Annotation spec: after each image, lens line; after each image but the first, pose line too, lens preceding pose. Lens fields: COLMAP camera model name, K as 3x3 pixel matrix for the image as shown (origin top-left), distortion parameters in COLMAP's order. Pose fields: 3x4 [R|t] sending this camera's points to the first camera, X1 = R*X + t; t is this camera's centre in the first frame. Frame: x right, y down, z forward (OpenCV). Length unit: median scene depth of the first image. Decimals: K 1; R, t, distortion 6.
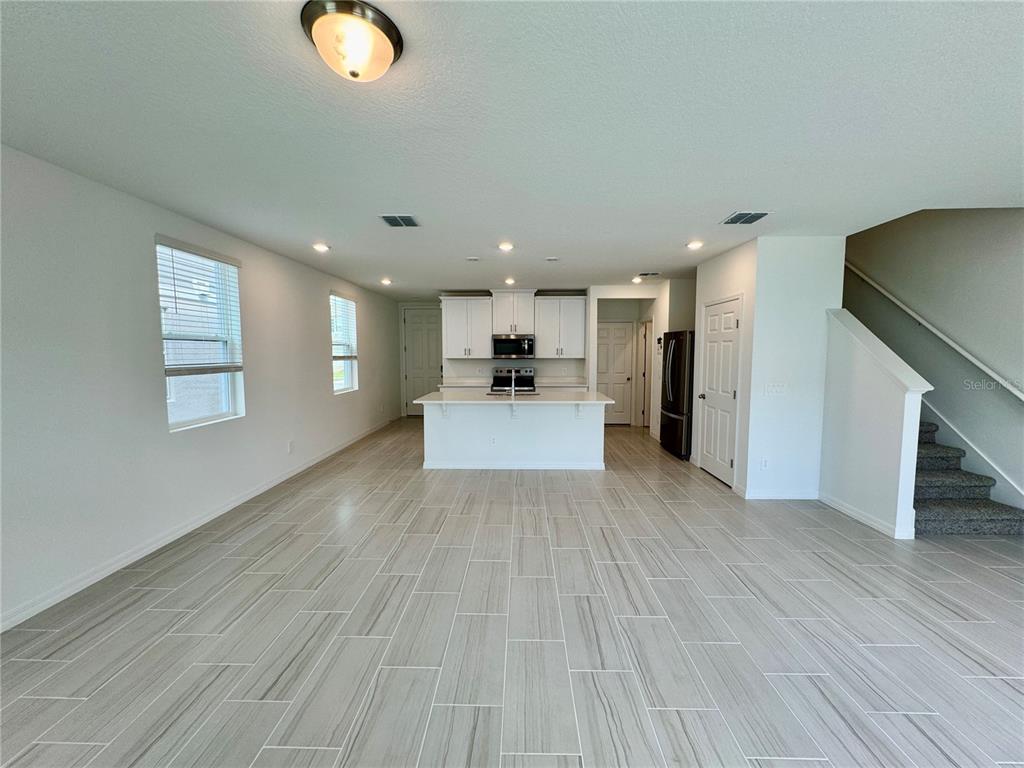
lens RADIAL K [[408.8, 0, 513.5], [0, 408.8, 382.1], [0, 0, 1]] dist [-0.006380, 0.001893]
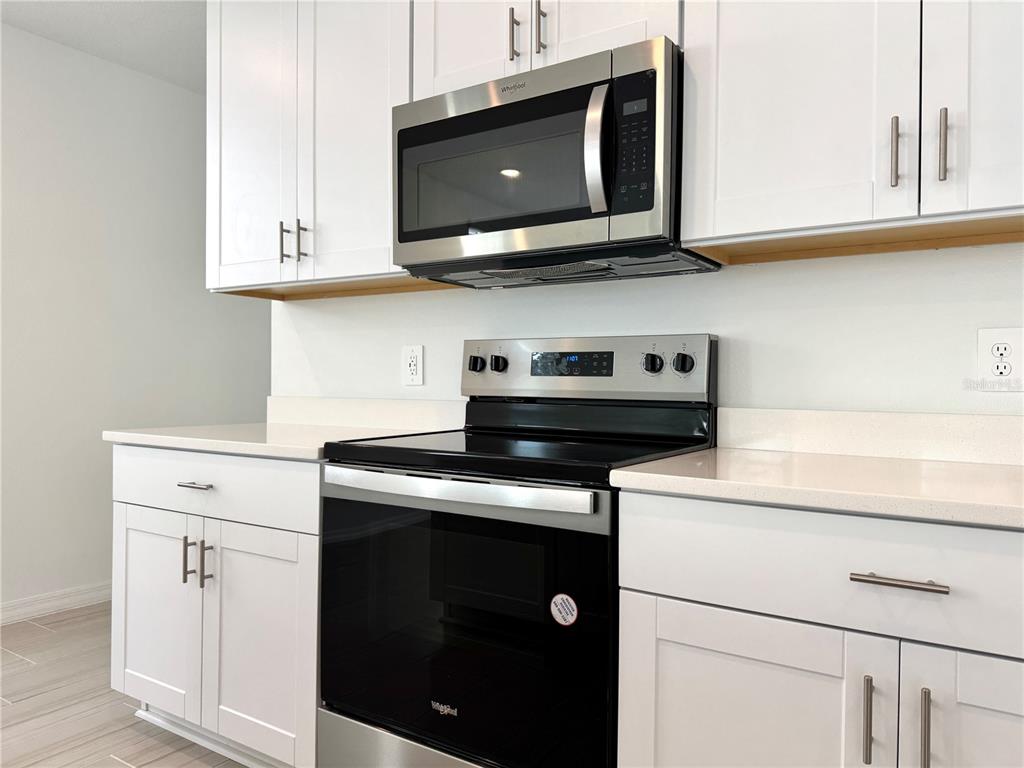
lens RADIAL K [[717.2, 0, 510.2], [0, 717.2, 383.1], [0, 0, 1]] dist [0.072603, -0.098319]
pose [[0.848643, 0.009624, -0.528878, 0.138701], [-0.050728, 0.996707, -0.063263, -0.002808], [0.526527, 0.080517, 0.846337, 0.917291]]
